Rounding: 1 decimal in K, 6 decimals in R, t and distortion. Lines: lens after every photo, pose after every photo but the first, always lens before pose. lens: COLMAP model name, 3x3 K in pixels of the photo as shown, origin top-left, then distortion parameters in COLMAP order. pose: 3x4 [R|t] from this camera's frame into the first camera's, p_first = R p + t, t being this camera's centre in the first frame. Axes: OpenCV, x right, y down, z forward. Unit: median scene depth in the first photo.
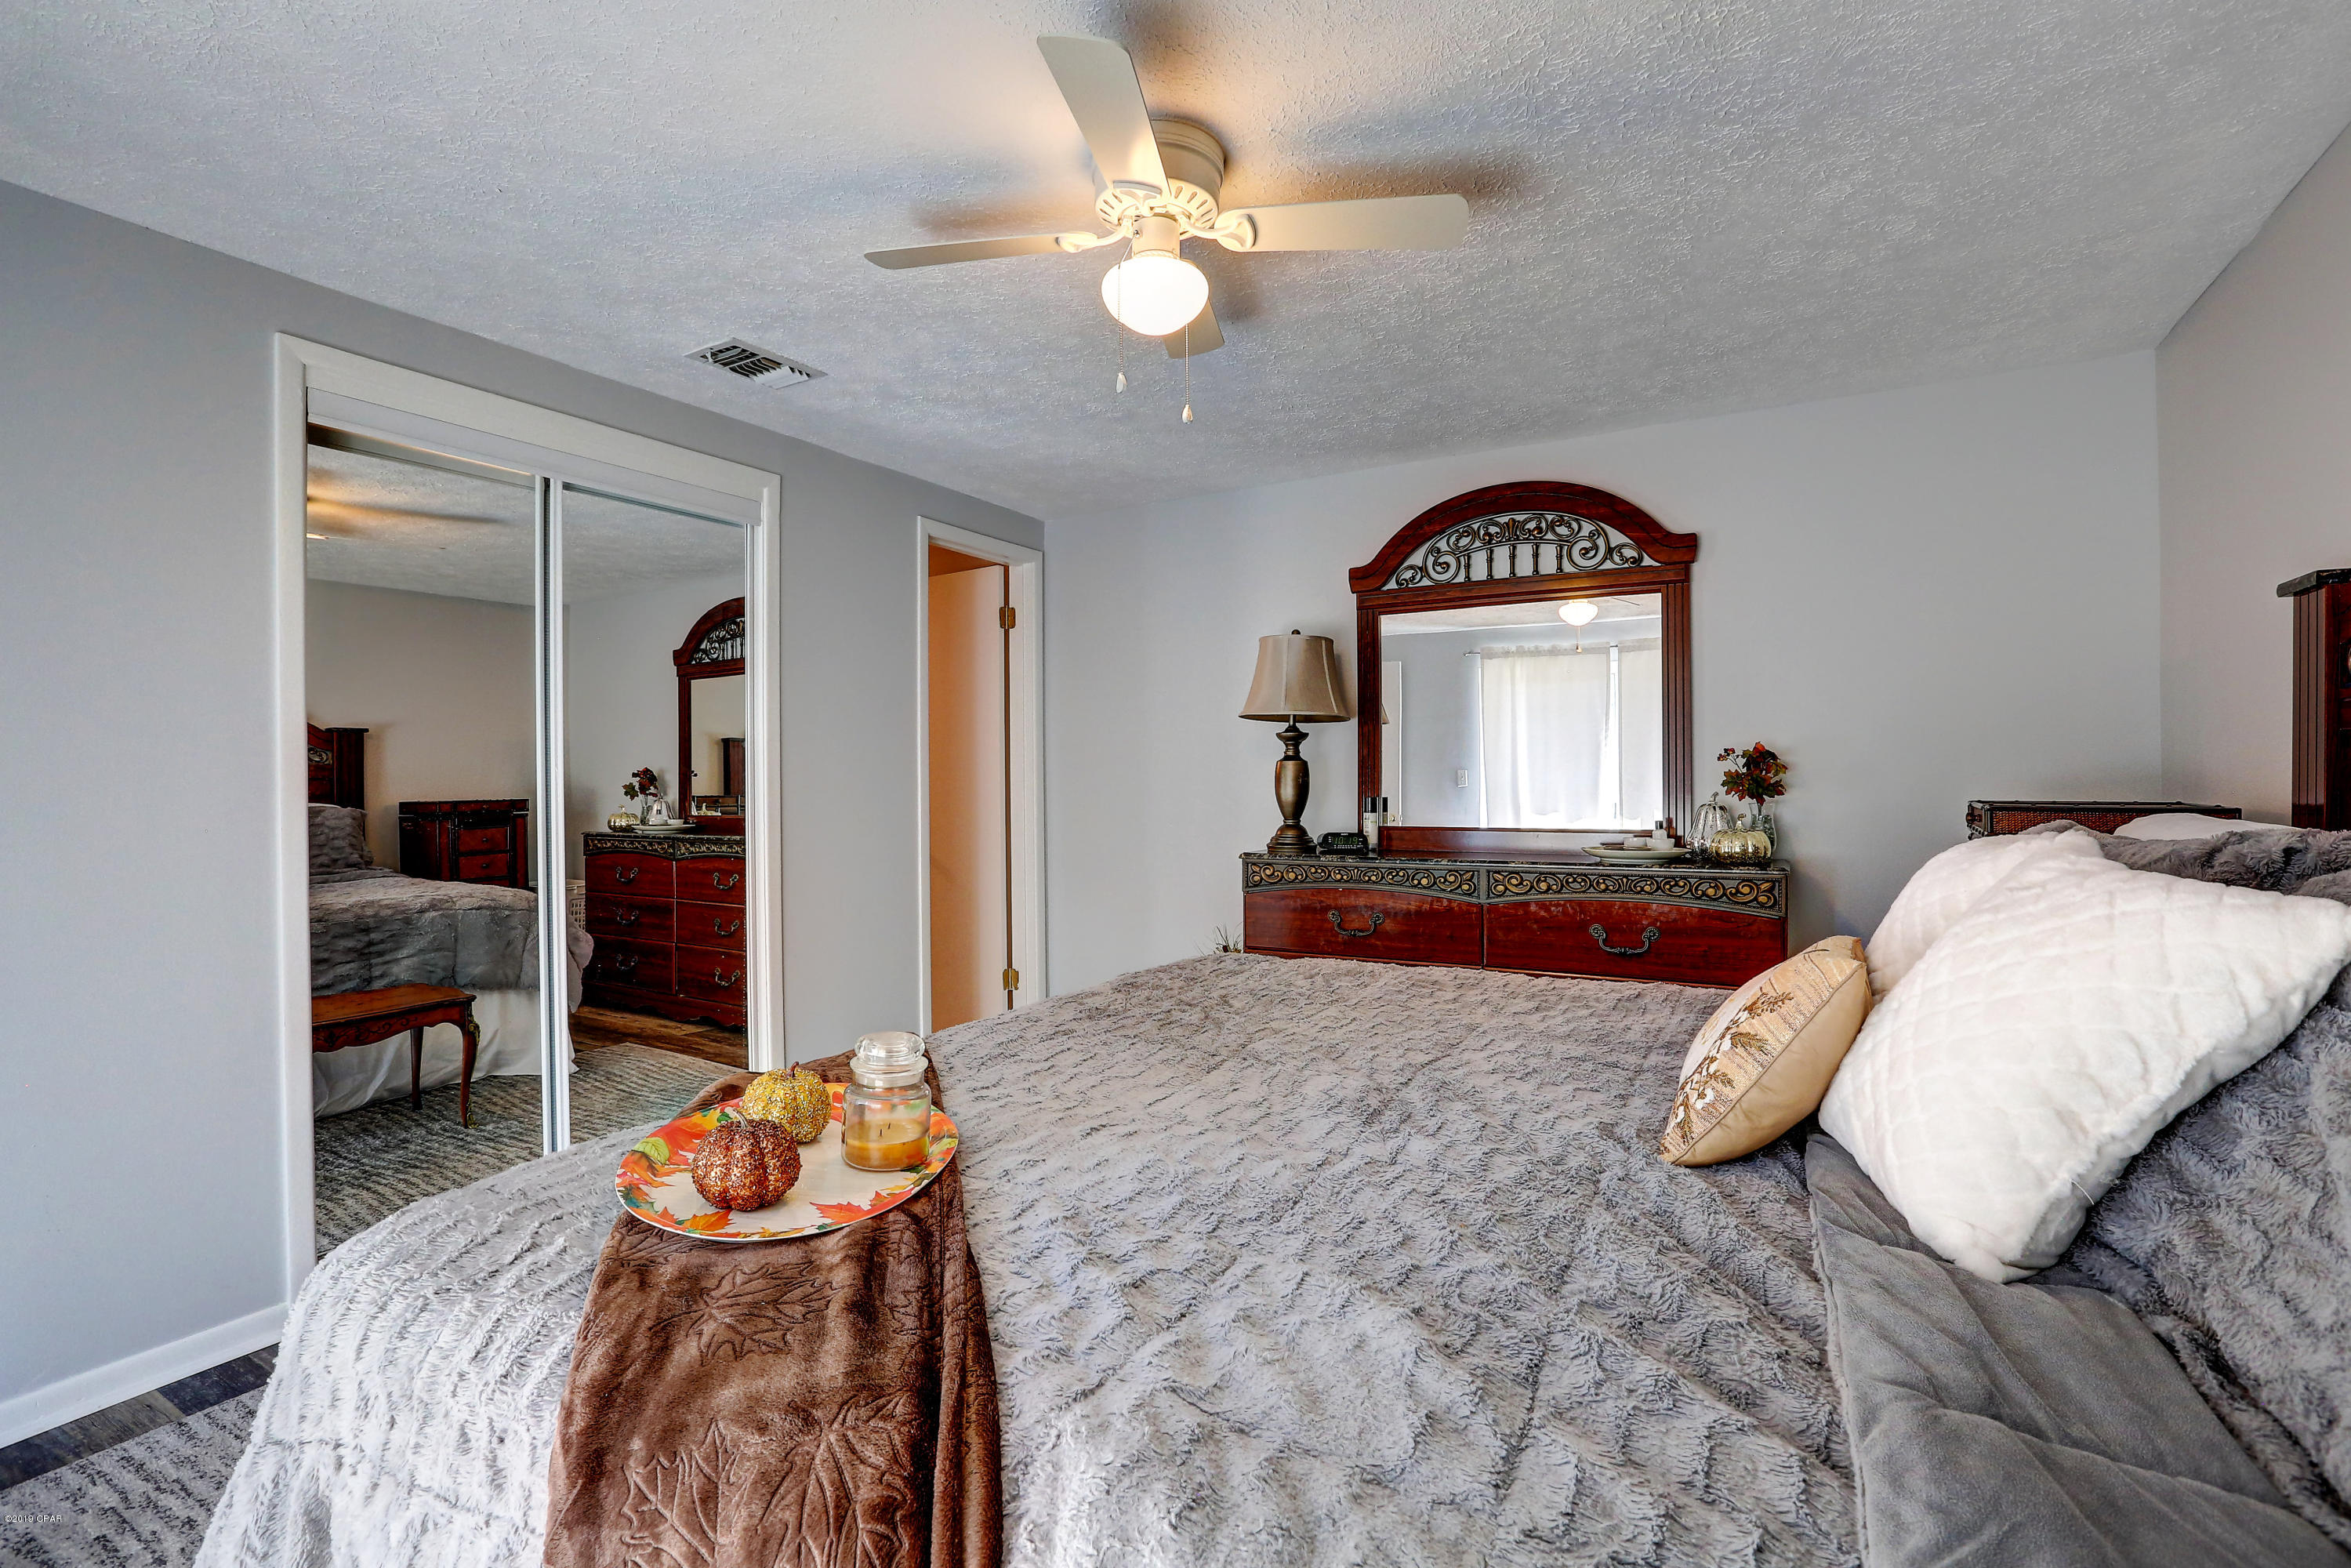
lens RADIAL K [[1068.2, 0, 1179.7], [0, 1068.2, 778.7], [0, 0, 1]] dist [-0.036498, 0.008791]
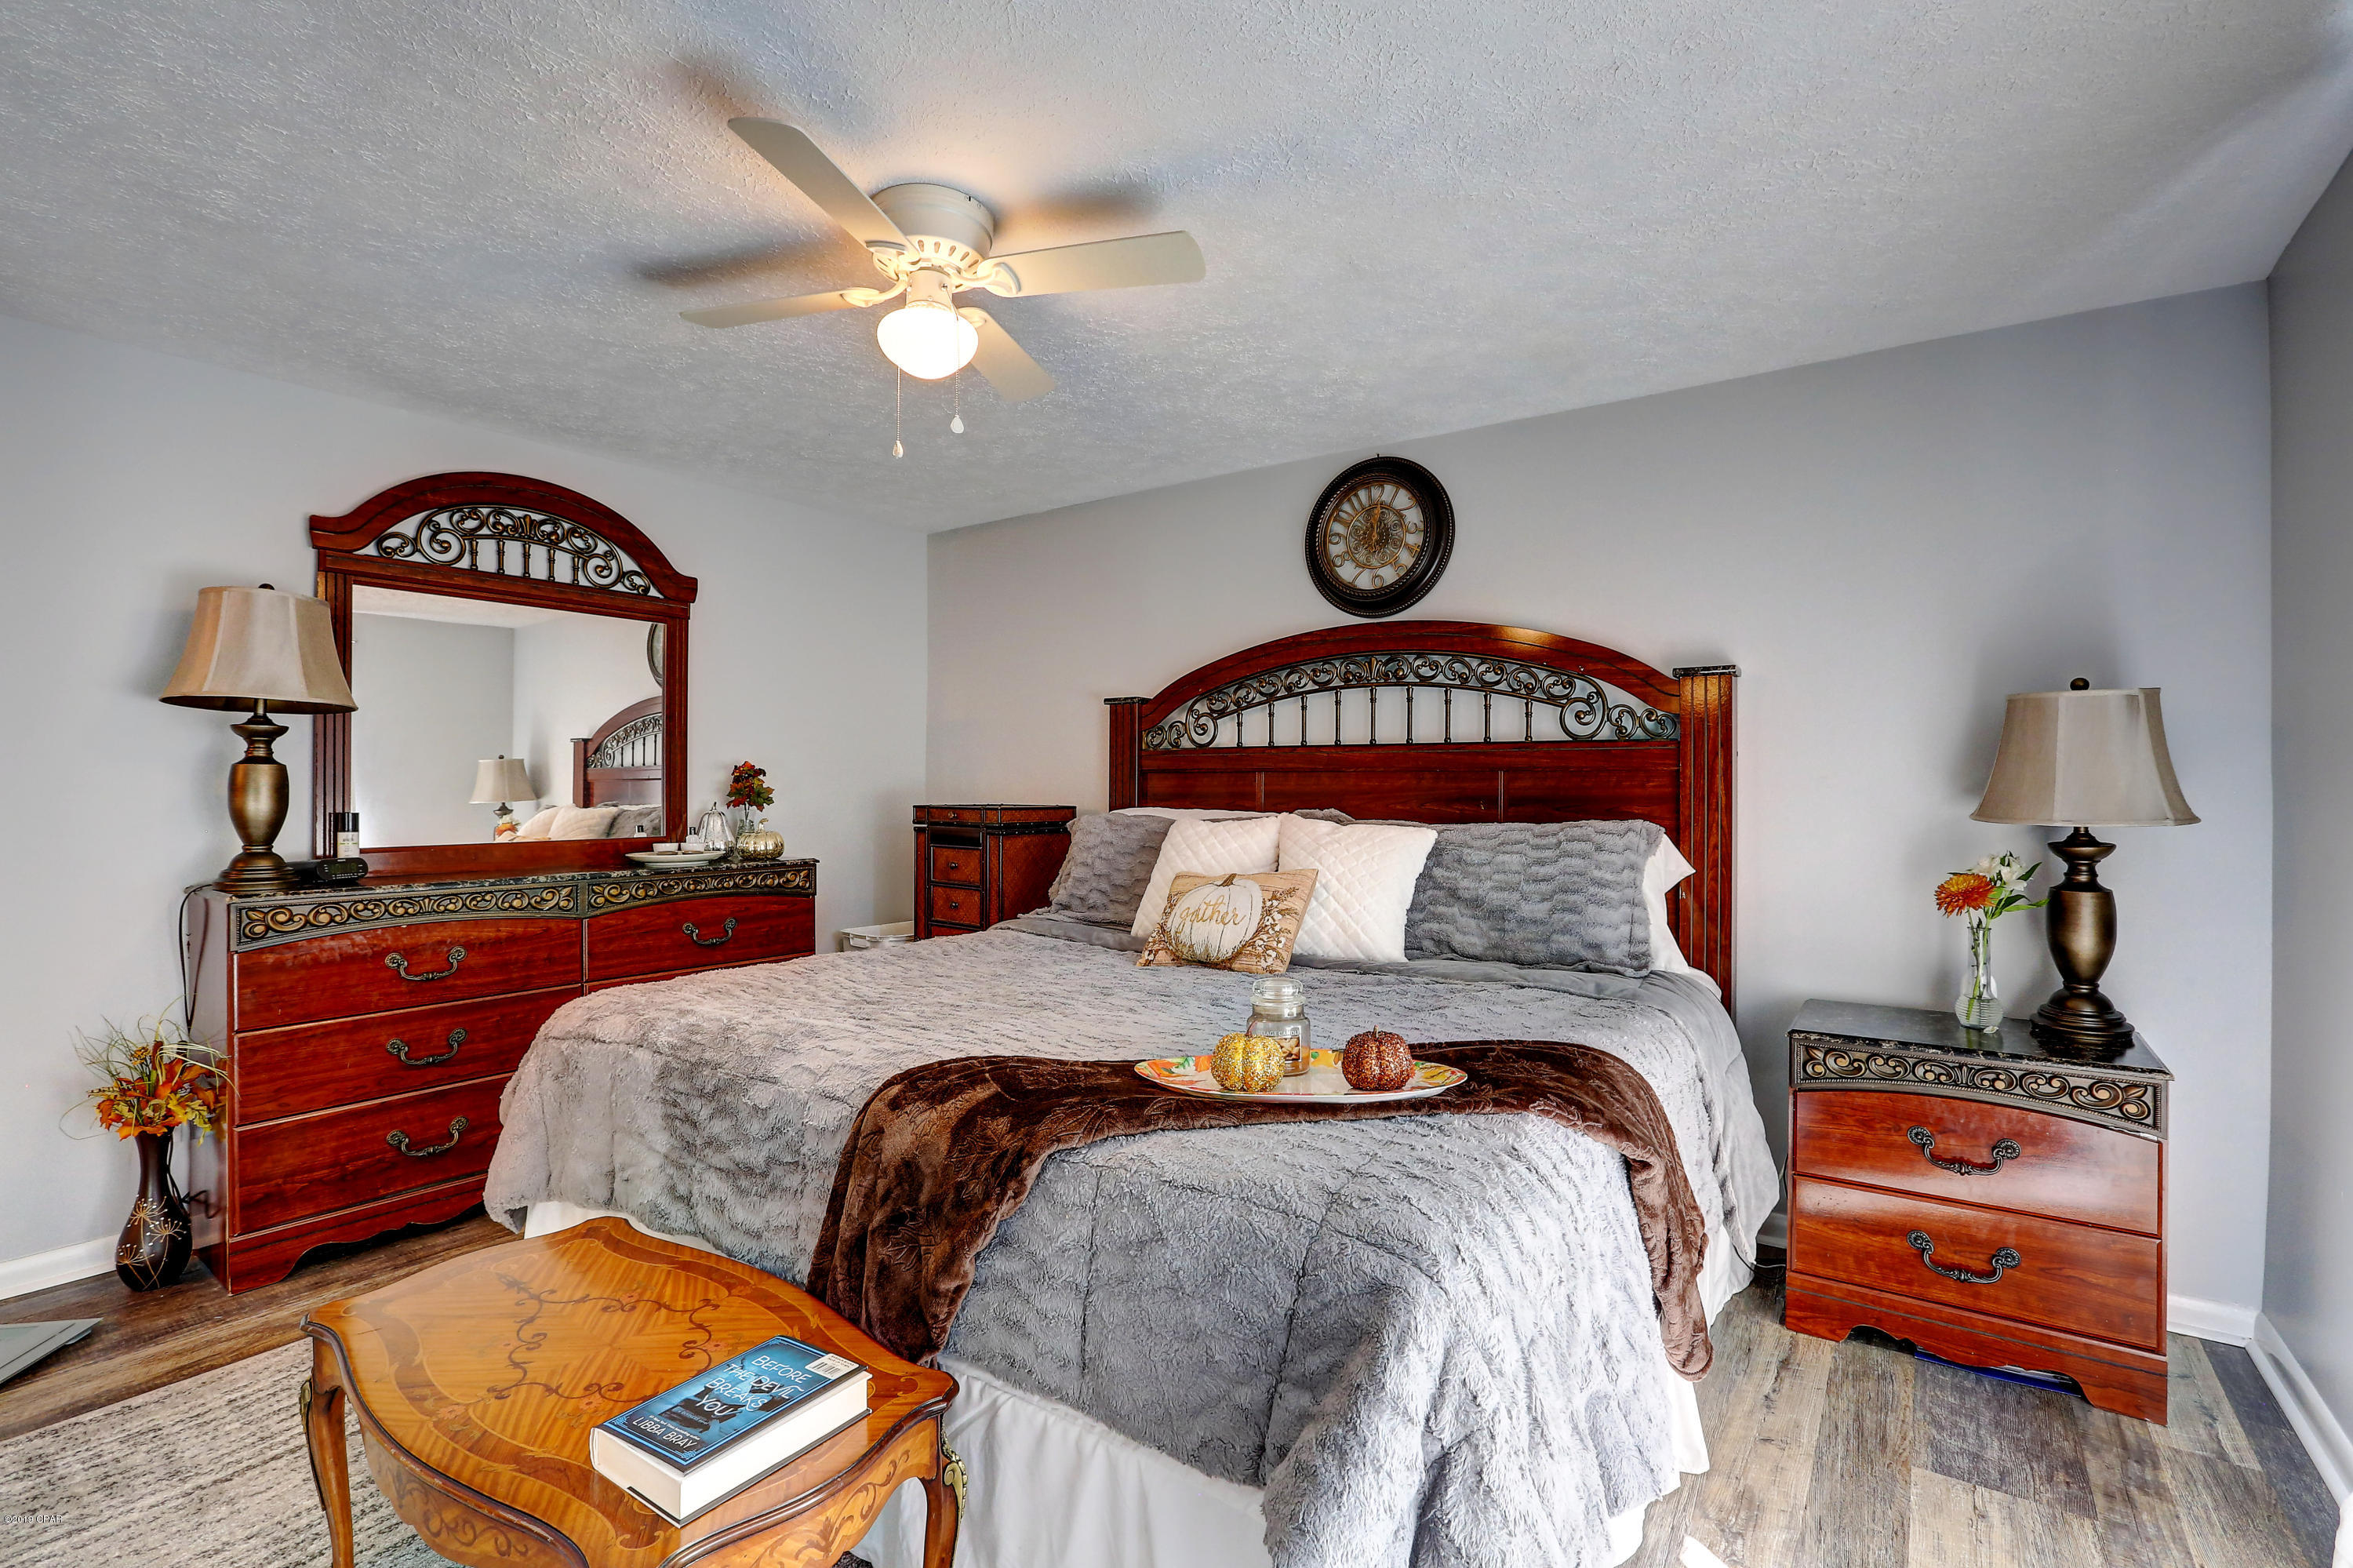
lens RADIAL K [[1069.1, 0, 1179.8], [0, 1069.1, 791.3], [0, 0, 1]] dist [-0.036498, 0.008791]
pose [[0.098583, 0.003991, 0.995121, -0.567036], [0.001045, 0.999991, -0.004114, 0.005570], [-0.995128, 0.001445, 0.098577, 0.331012]]
